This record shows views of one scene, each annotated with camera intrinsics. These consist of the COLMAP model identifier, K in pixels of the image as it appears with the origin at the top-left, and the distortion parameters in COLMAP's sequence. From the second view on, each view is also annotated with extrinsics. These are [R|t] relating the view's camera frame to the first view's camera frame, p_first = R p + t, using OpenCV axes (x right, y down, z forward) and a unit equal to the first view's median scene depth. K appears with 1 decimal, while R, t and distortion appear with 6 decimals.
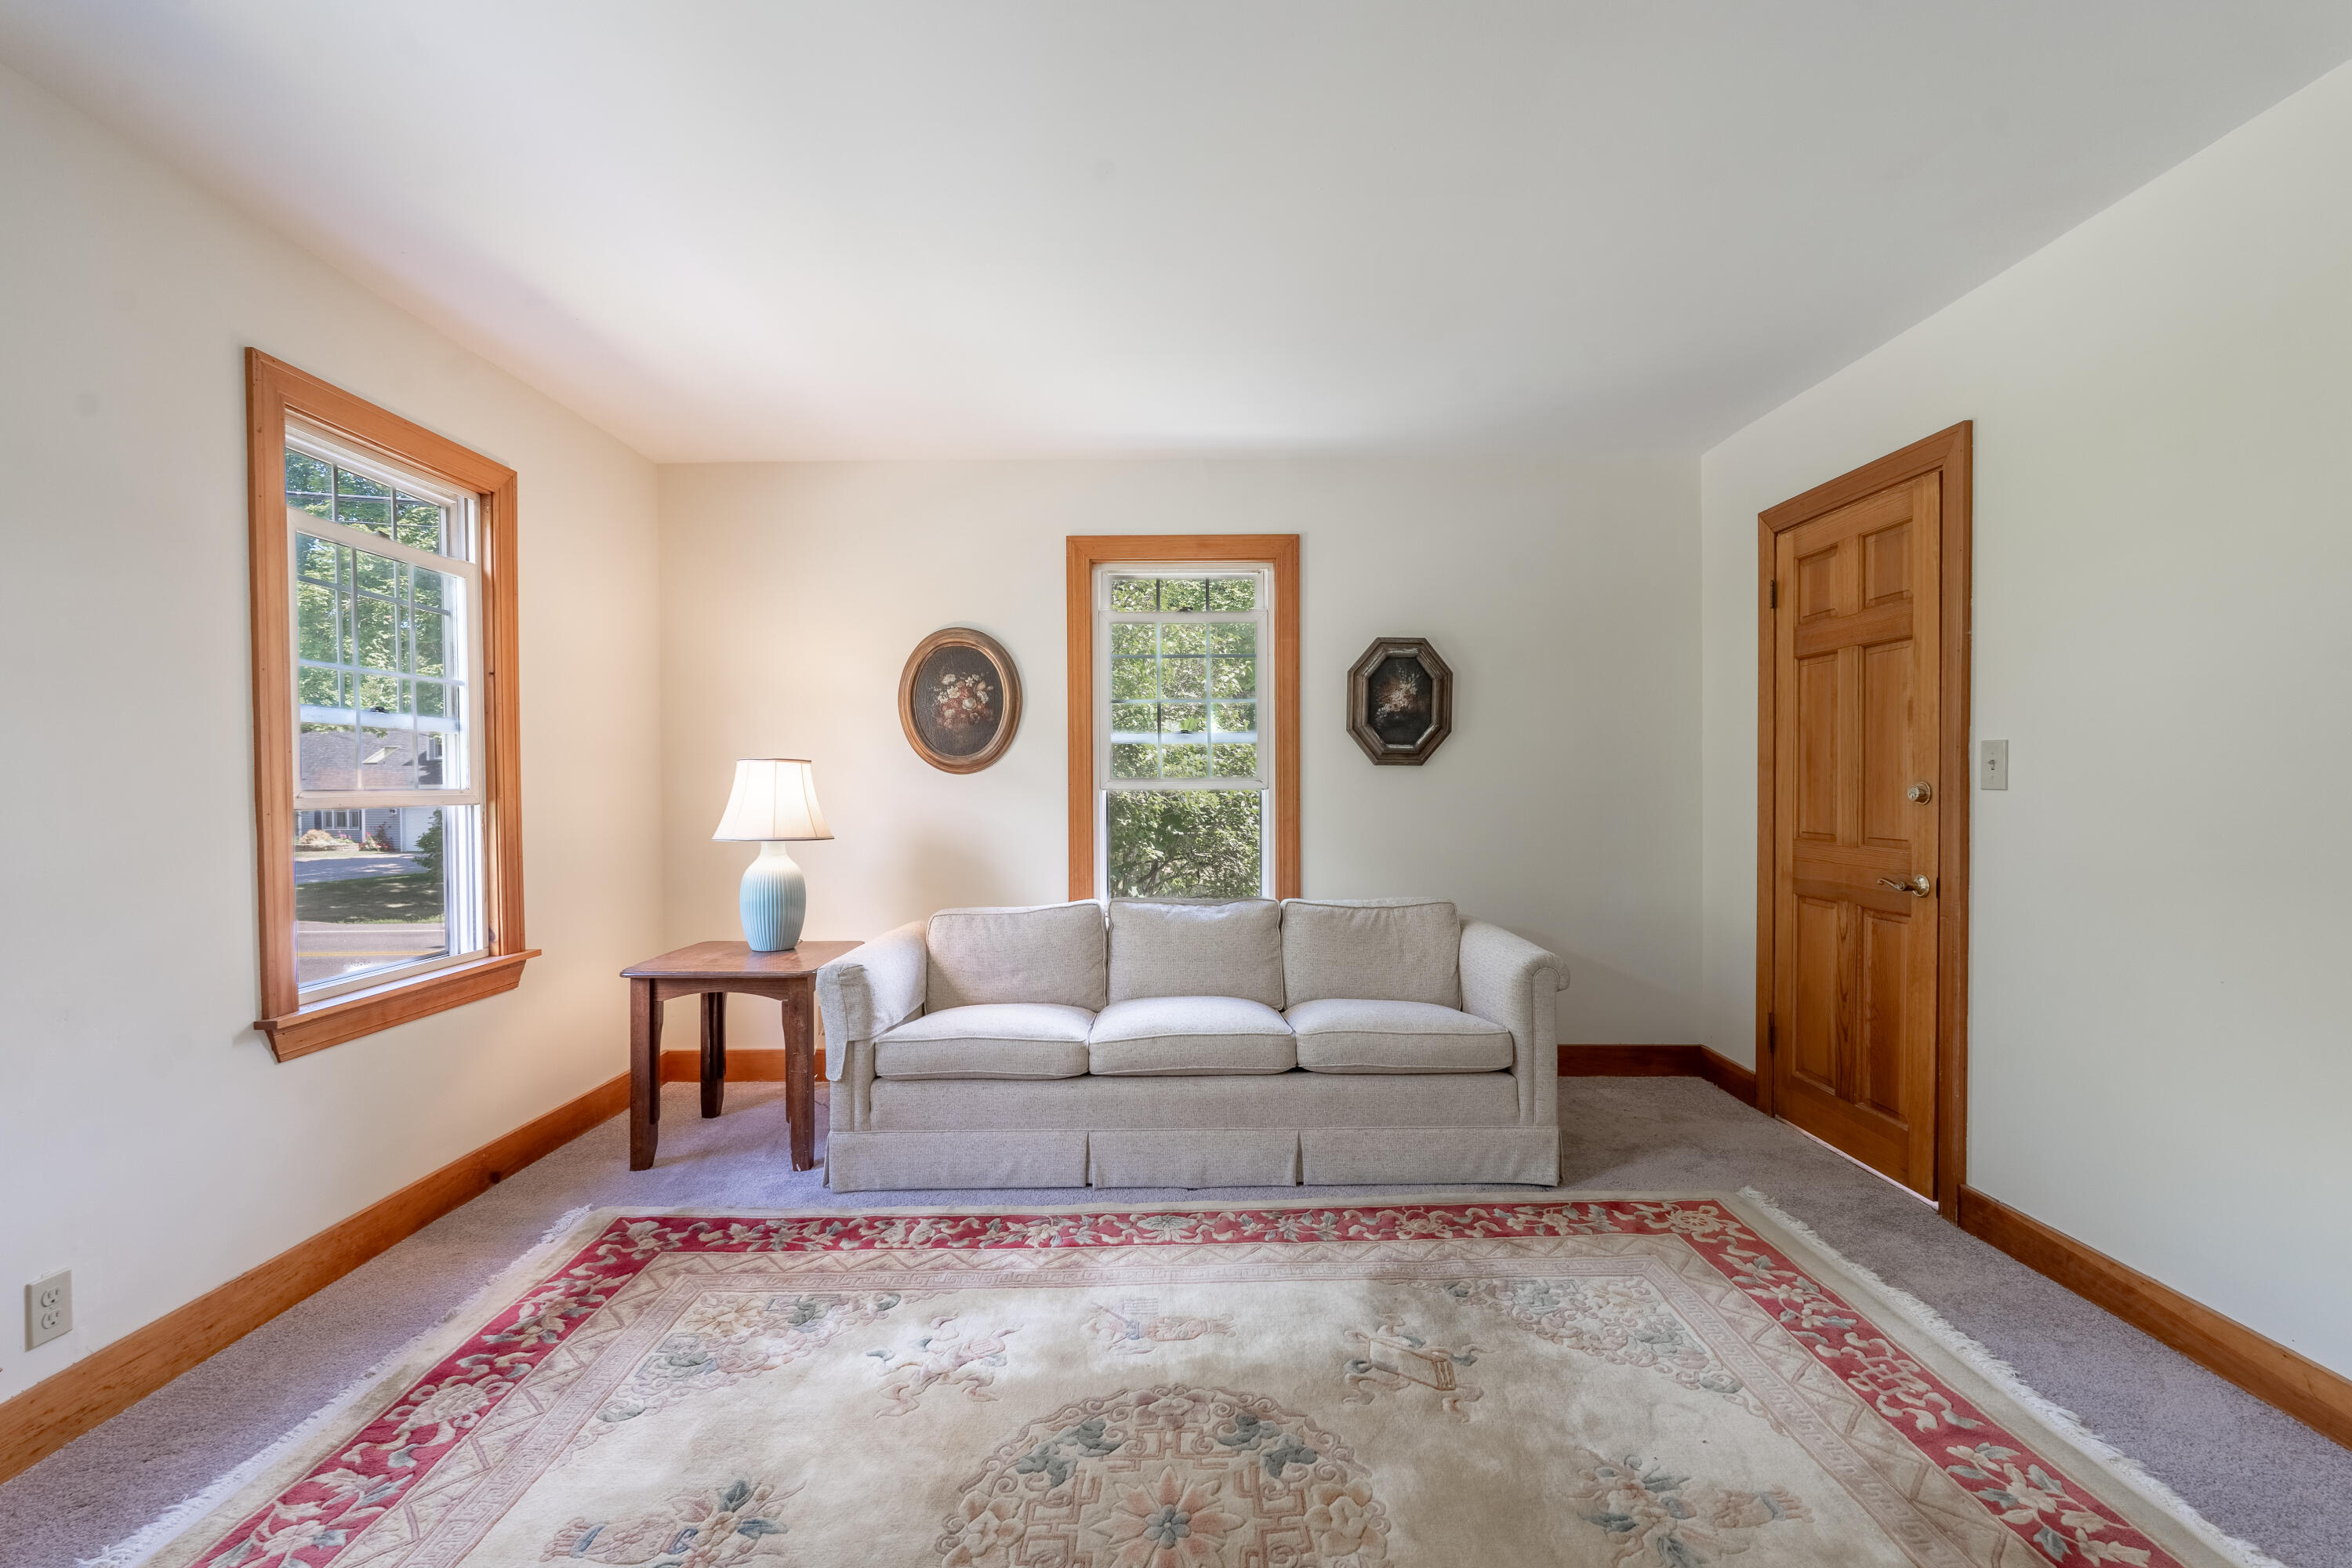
lens RADIAL K [[1040.5, 0, 1179.4], [0, 1040.5, 786.9], [0, 0, 1]] dist [0.001000, -0.000467]
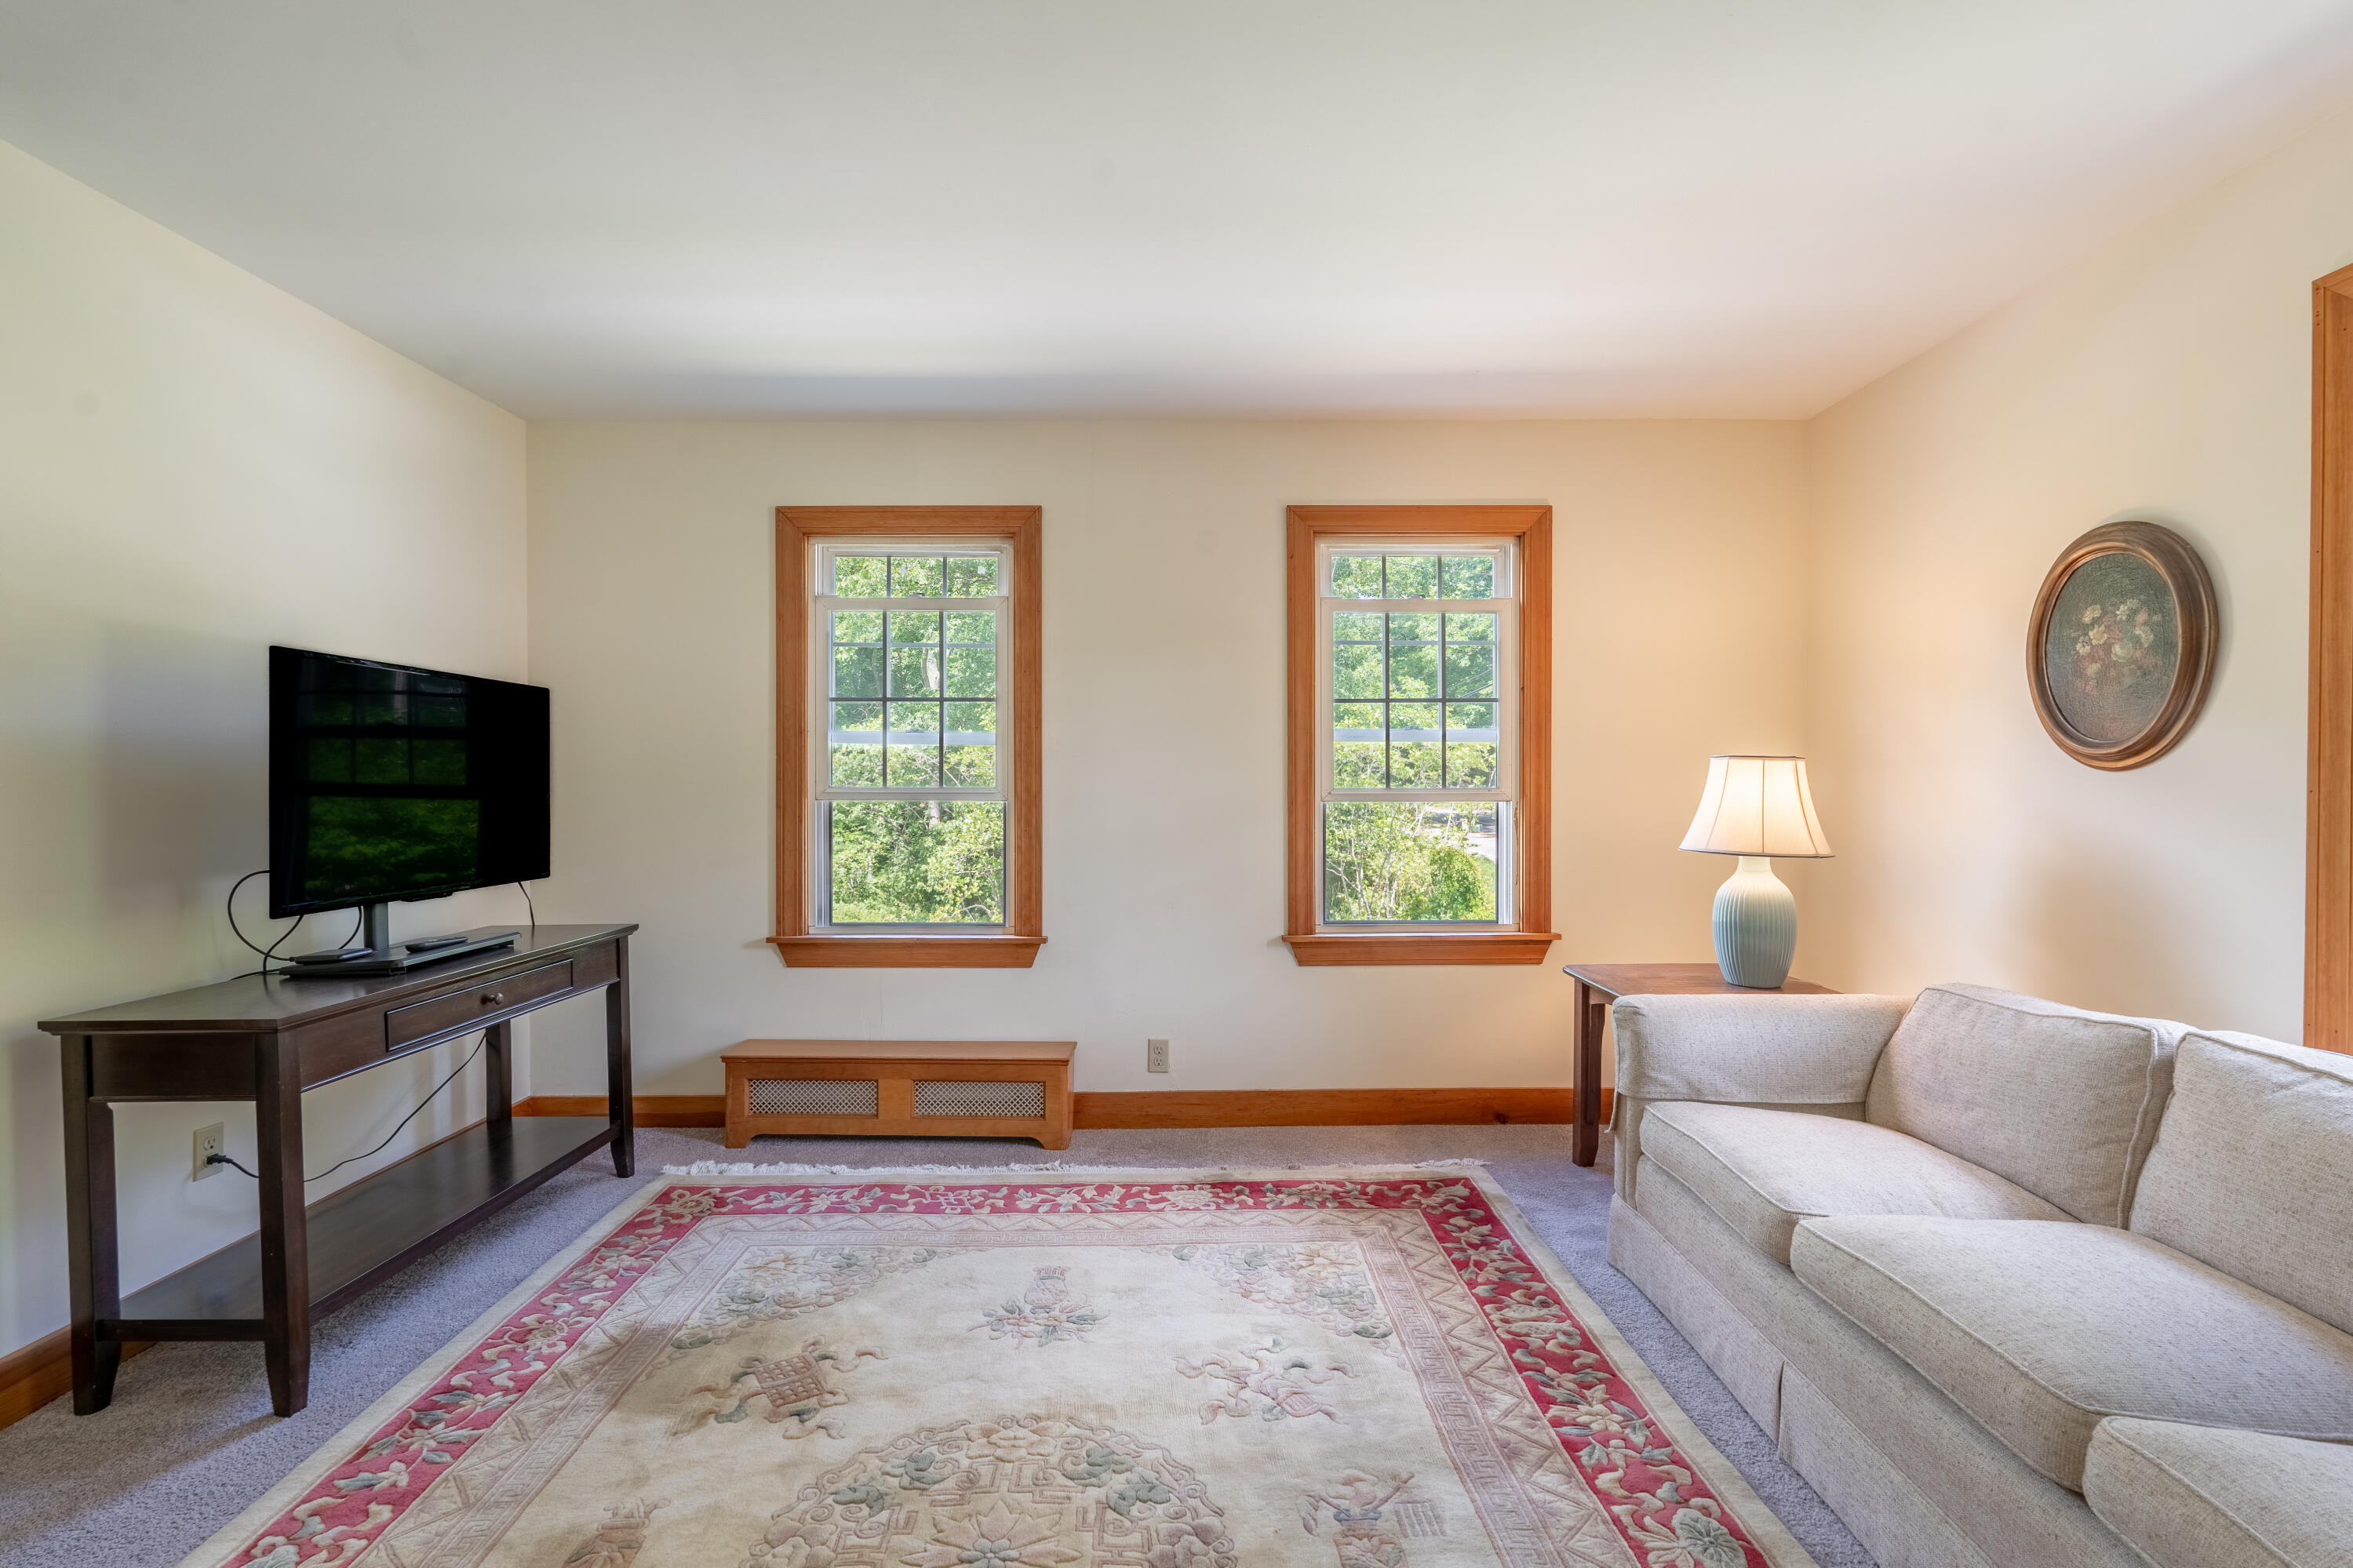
lens RADIAL K [[1040.8, 0, 1178.5], [0, 1040.8, 791.9], [0, 0, 1]] dist [0.001000, -0.000467]
pose [[0.000118, 0.017911, -0.999840, 0.577800], [0.000354, 0.999840, 0.017911, -0.017124], [1.000000, -0.000356, 0.000111, 0.710428]]
